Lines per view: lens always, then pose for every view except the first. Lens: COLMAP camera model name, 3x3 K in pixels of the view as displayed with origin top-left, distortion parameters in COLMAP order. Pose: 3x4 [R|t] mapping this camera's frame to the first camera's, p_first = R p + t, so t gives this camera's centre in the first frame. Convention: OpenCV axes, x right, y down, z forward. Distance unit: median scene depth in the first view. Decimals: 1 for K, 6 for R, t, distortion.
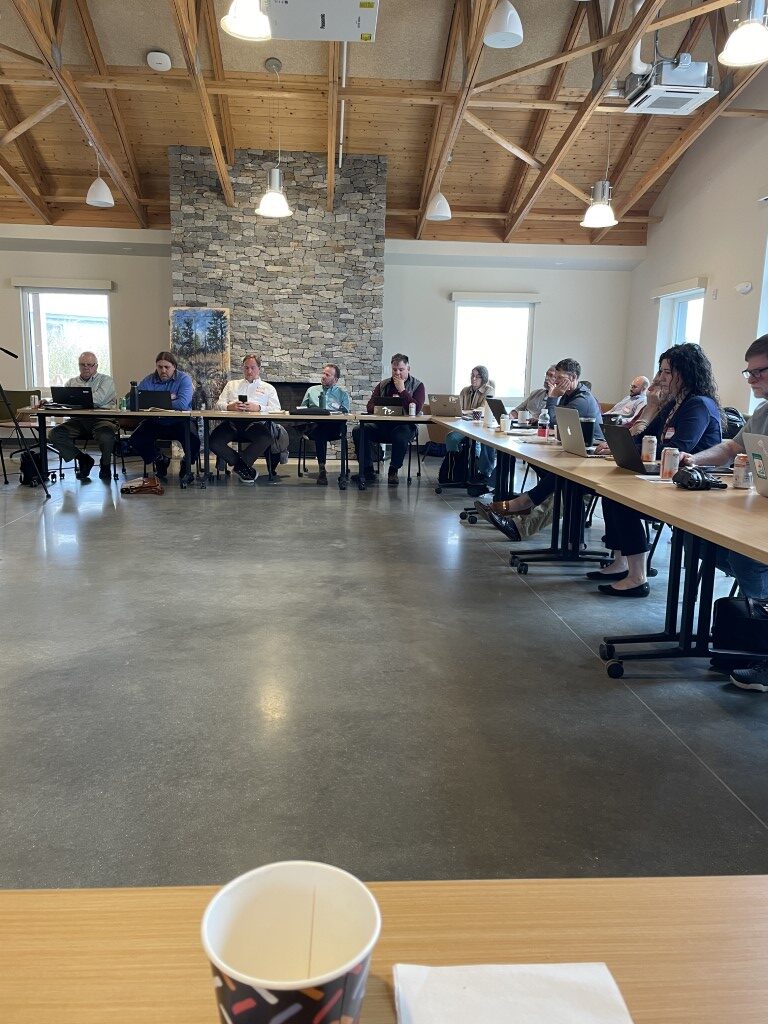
lens RADIAL K [[763.1, 0, 385.4], [0, 763.1, 507.5], [0, 0, 1]] dist [0.089277, -0.111002]
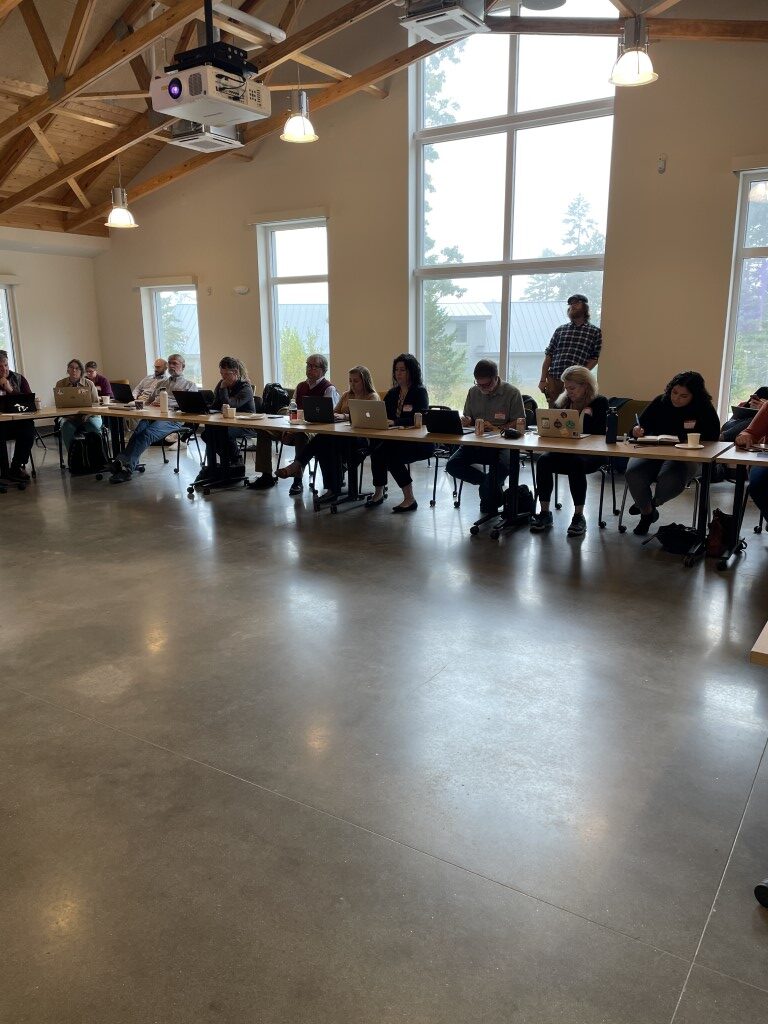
lens RADIAL K [[763.5, 0, 389.6], [0, 763.5, 511.9], [0, 0, 1]] dist [0.092471, -0.114832]
pose [[0.606158, -0.208016, 0.767660, -0.516067], [0.156306, 0.977526, 0.141462, -0.063980], [-0.779834, 0.034242, 0.625050, -0.006306]]
